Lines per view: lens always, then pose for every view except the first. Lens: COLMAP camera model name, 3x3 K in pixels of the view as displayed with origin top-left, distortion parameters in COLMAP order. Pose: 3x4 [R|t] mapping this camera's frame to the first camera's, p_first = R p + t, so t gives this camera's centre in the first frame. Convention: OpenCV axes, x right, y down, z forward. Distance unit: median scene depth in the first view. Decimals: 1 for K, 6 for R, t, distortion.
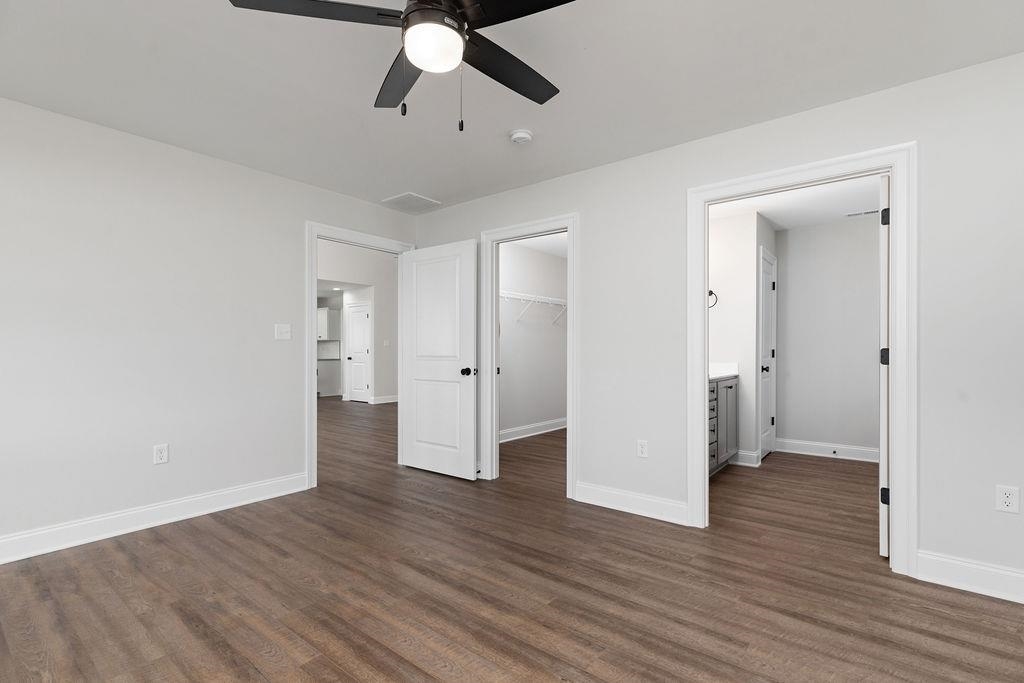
lens RADIAL K [[473.4, 0, 506.7], [0, 473.4, 344.9], [0, 0, 1]] dist [0.004951, -0.001050]
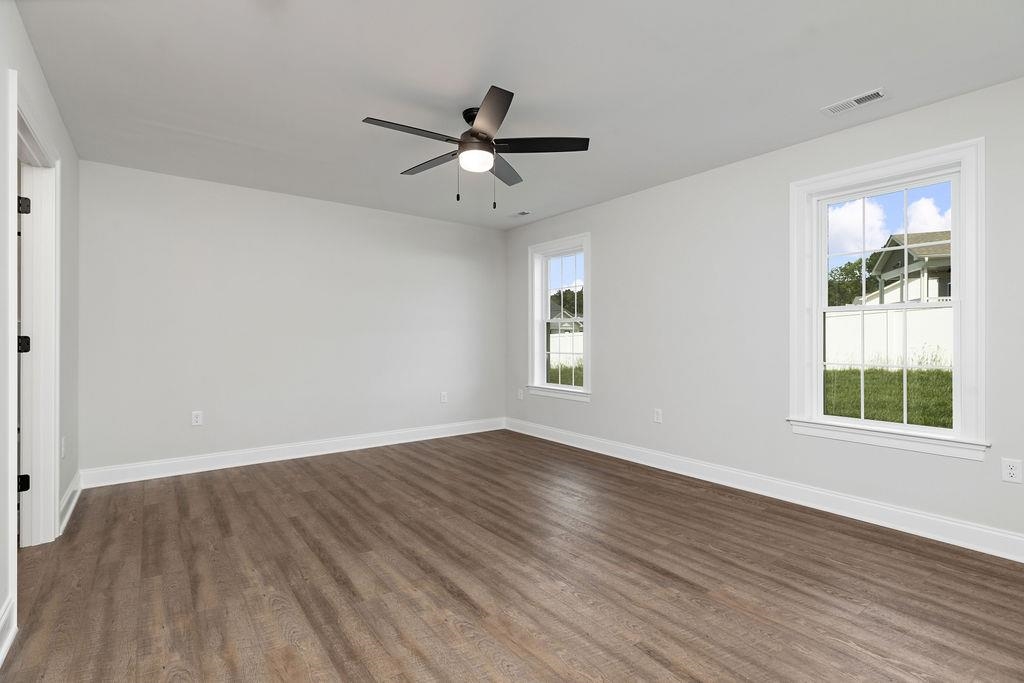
lens RADIAL K [[473.4, 0, 512.3], [0, 473.4, 342.5], [0, 0, 1]] dist [0.004951, -0.001050]
pose [[-0.969939, -0.002159, 0.243341, -0.507212], [-0.001596, 0.999996, 0.002510, 0.017066], [-0.243345, 0.002046, -0.969938, 1.924298]]
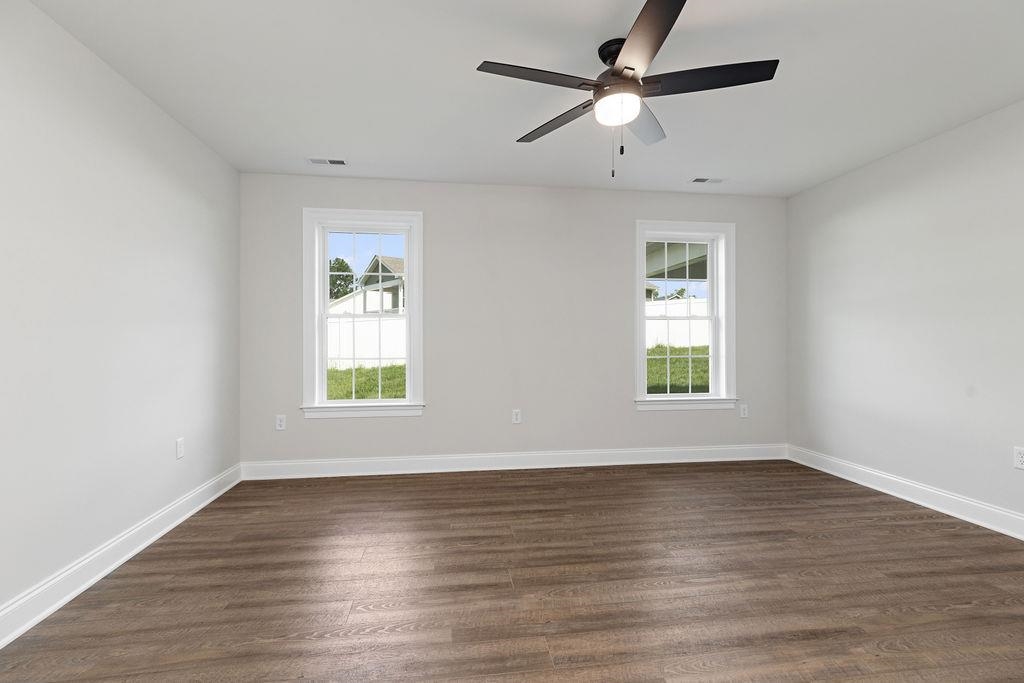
lens RADIAL K [[473.4, 0, 507.0], [0, 473.4, 337.5], [0, 0, 1]] dist [0.004951, -0.001050]
pose [[-0.689268, -0.001865, -0.724504, 0.738420], [0.006834, 0.999935, -0.009076, 0.016343], [0.724474, -0.011207, -0.689211, 1.242842]]
